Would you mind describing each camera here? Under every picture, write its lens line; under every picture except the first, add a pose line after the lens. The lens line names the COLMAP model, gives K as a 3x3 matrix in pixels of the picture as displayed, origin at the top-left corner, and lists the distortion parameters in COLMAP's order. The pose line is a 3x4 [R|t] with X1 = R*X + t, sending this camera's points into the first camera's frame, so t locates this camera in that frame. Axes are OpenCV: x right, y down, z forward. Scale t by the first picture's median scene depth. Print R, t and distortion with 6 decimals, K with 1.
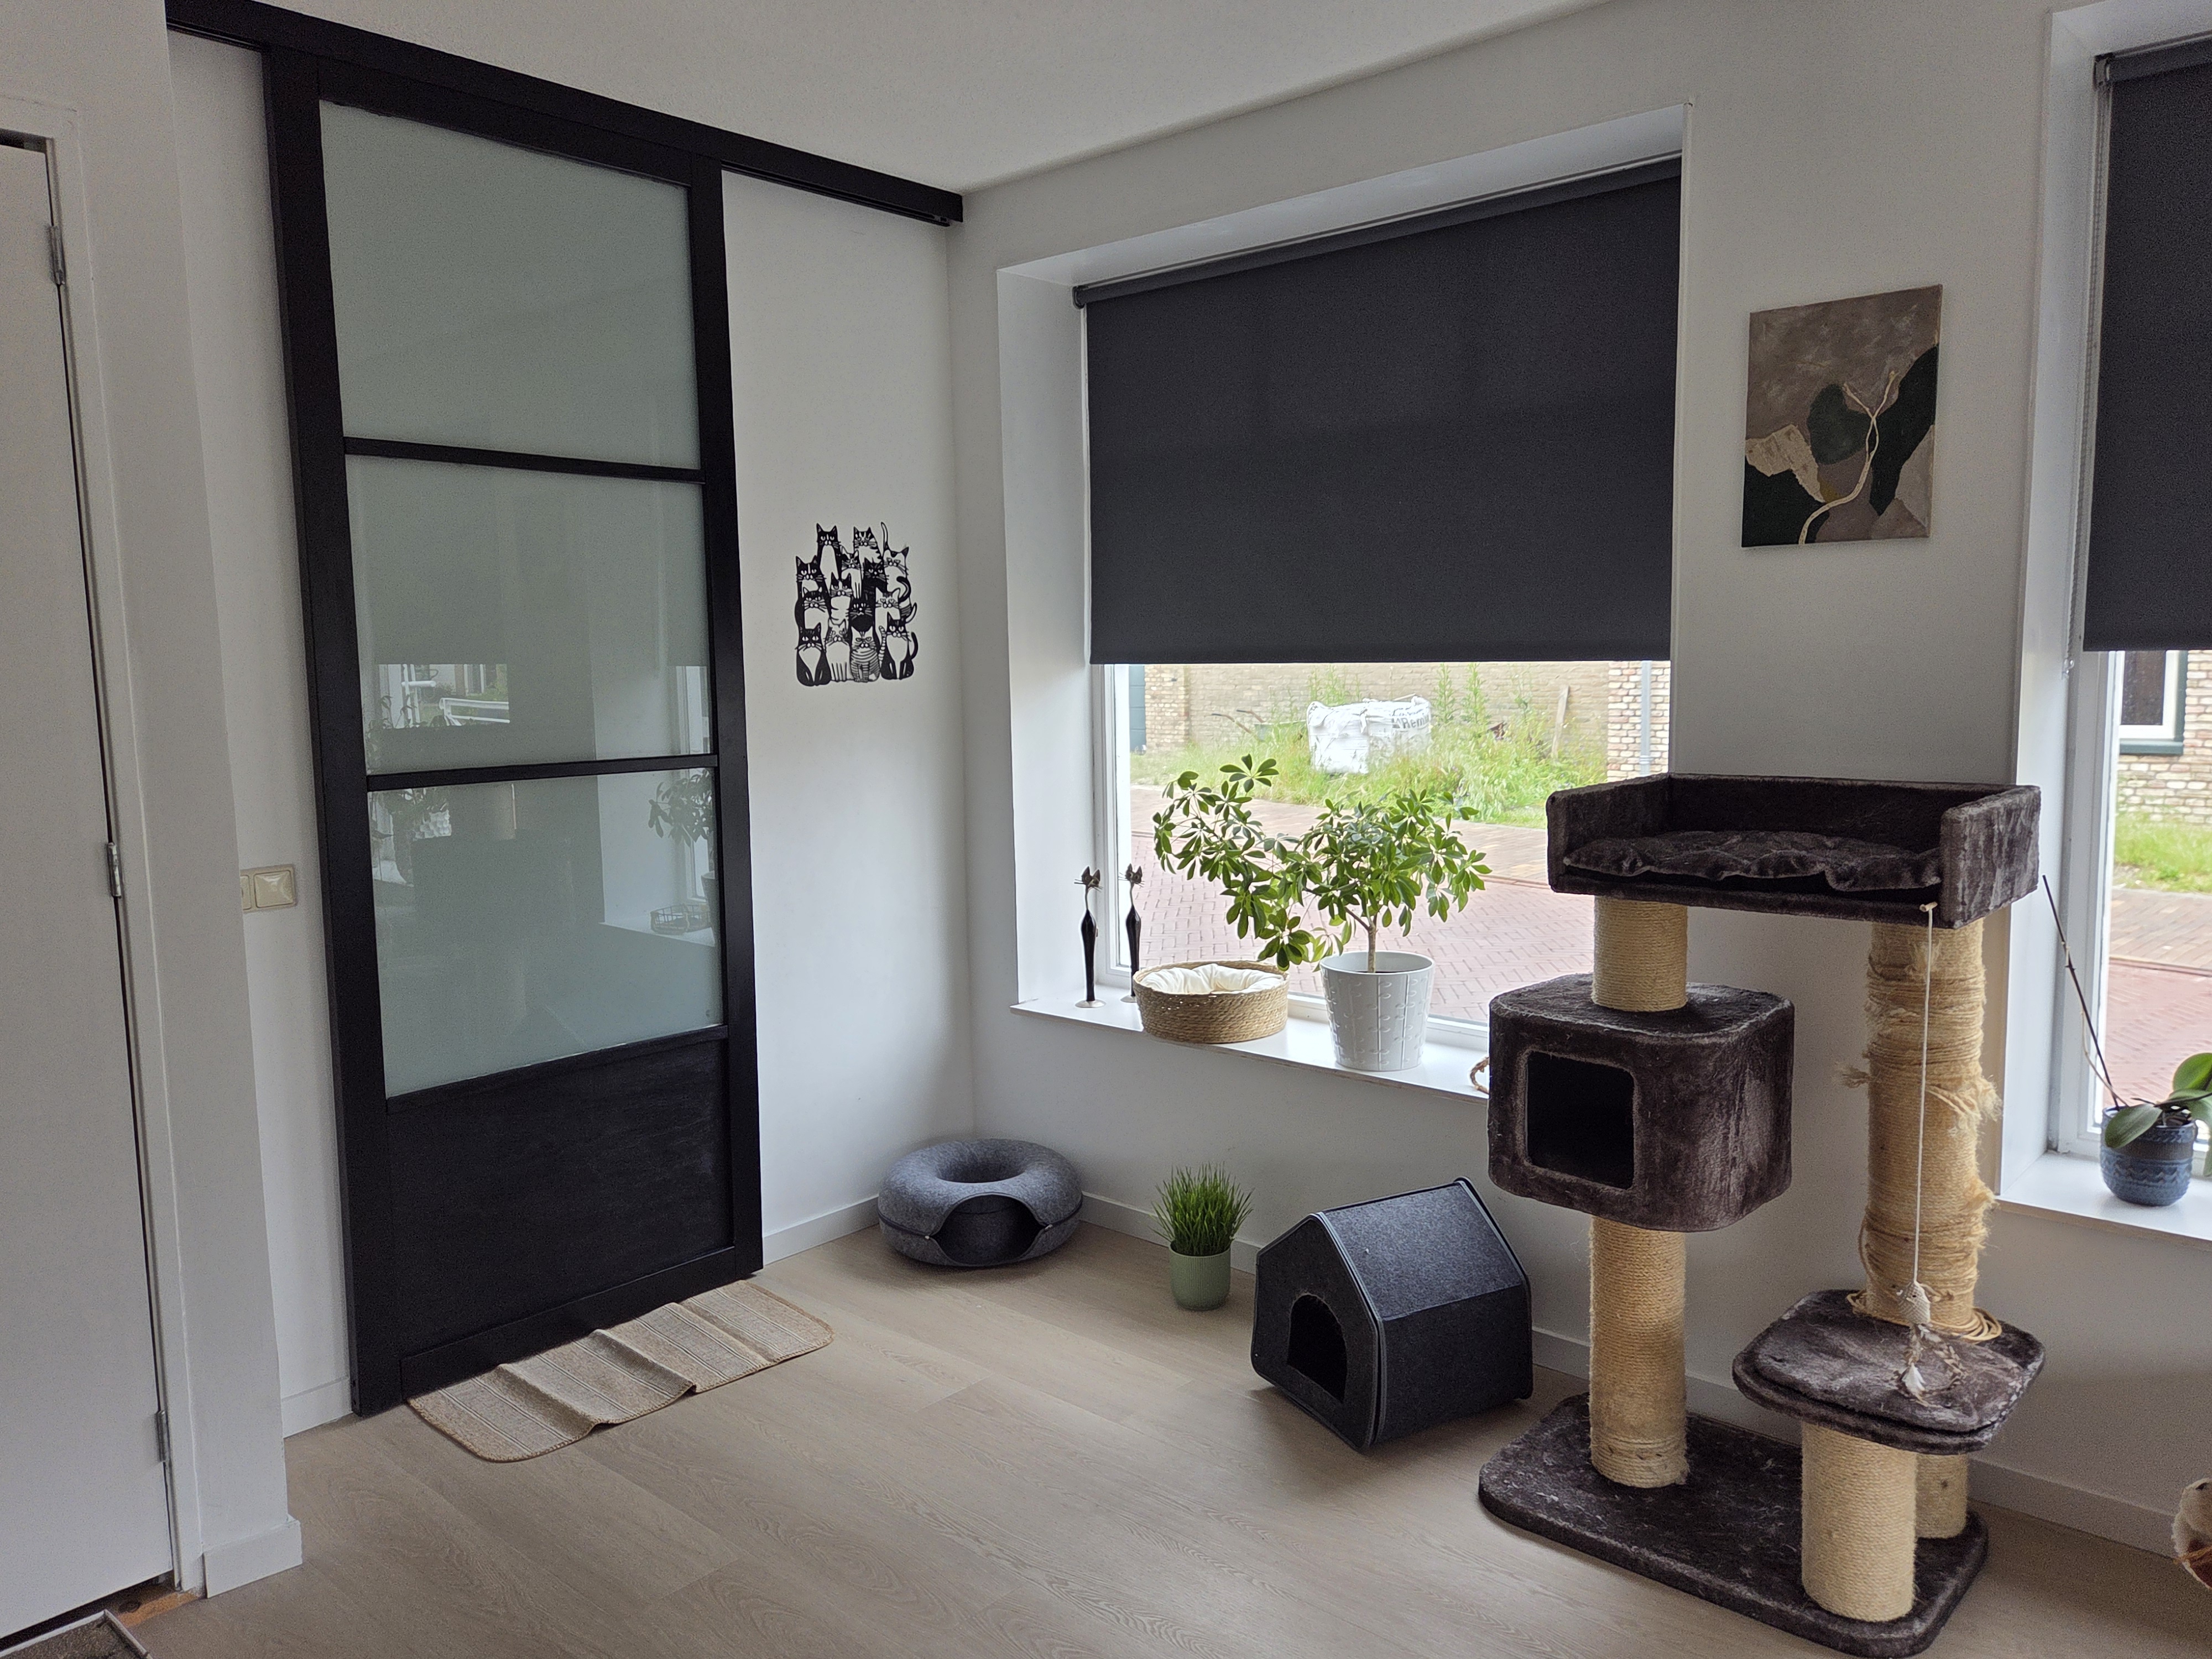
lens RADIAL K [[1636.3, 0, 1110.2], [0, 1636.3, 835.1], [0, 0, 1]] dist [0.107286, -0.091322]
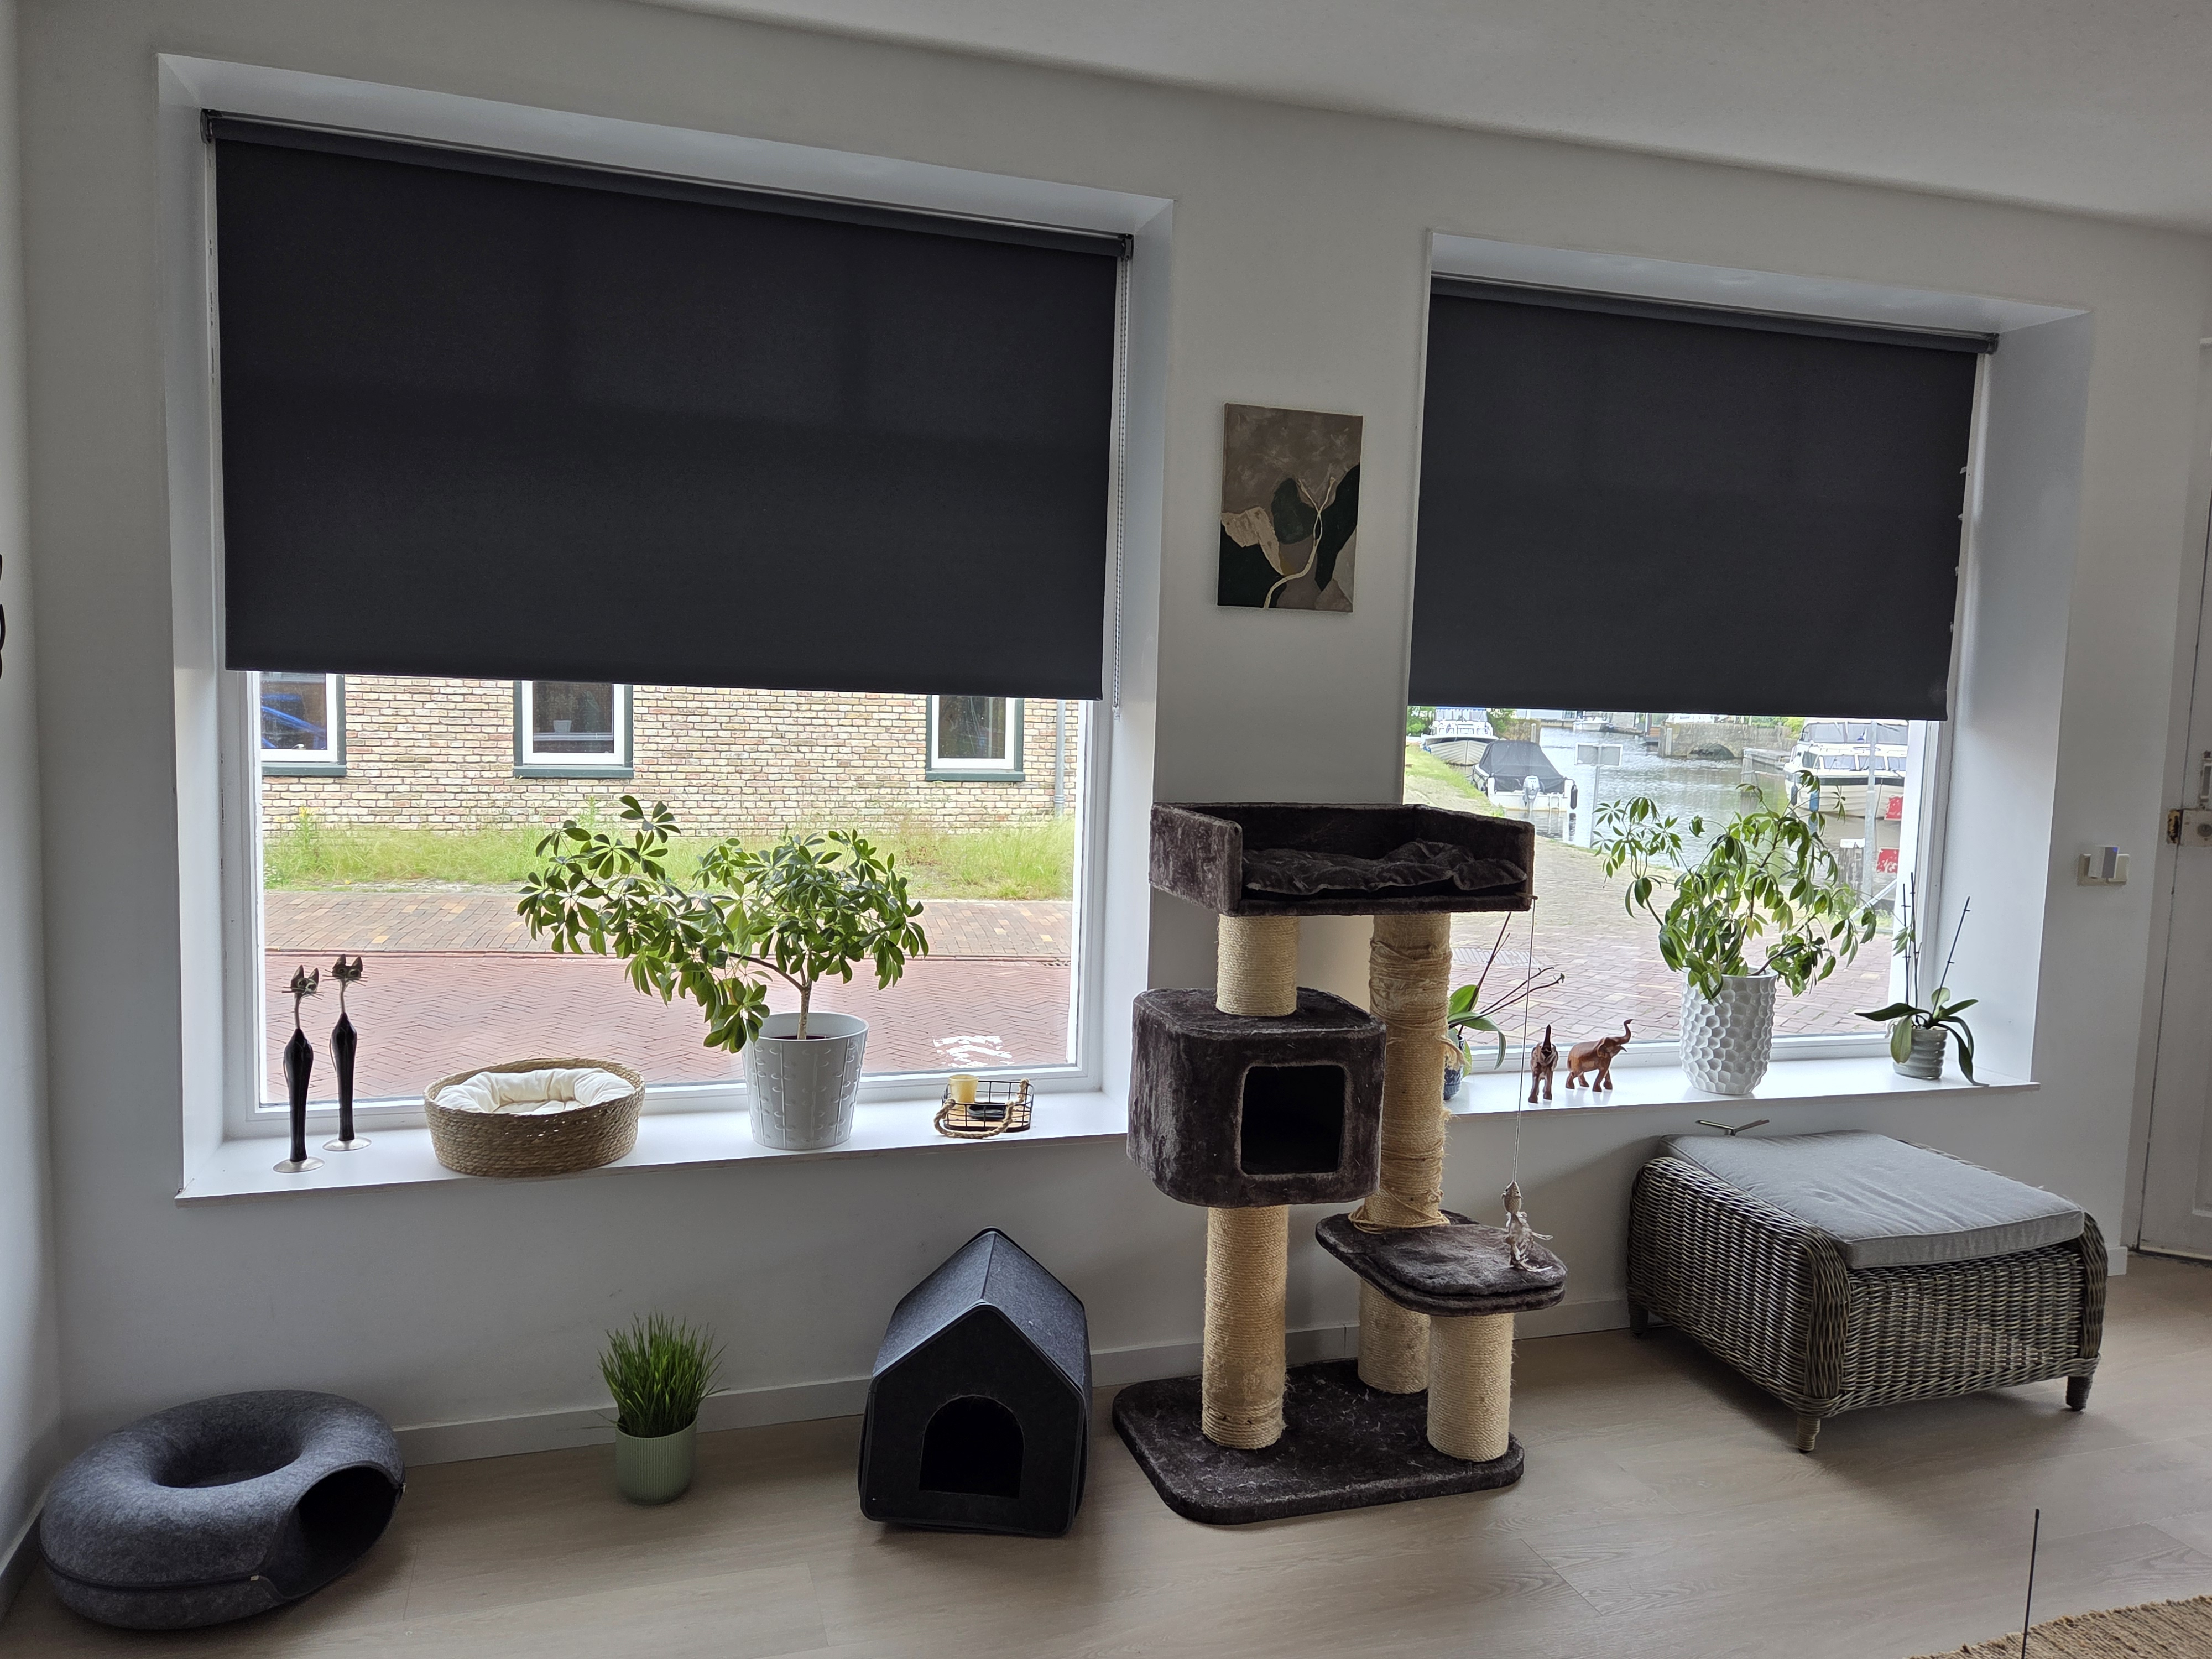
lens RADIAL K [[1636.3, 0, 1110.2], [0, 1636.3, 835.1], [0, 0, 1]] dist [0.107286, -0.091322]
pose [[0.490872, -0.047566, 0.869933, -0.667609], [0.059292, 0.998017, 0.021113, -0.043777], [-0.869212, 0.041216, 0.492719, 0.524148]]
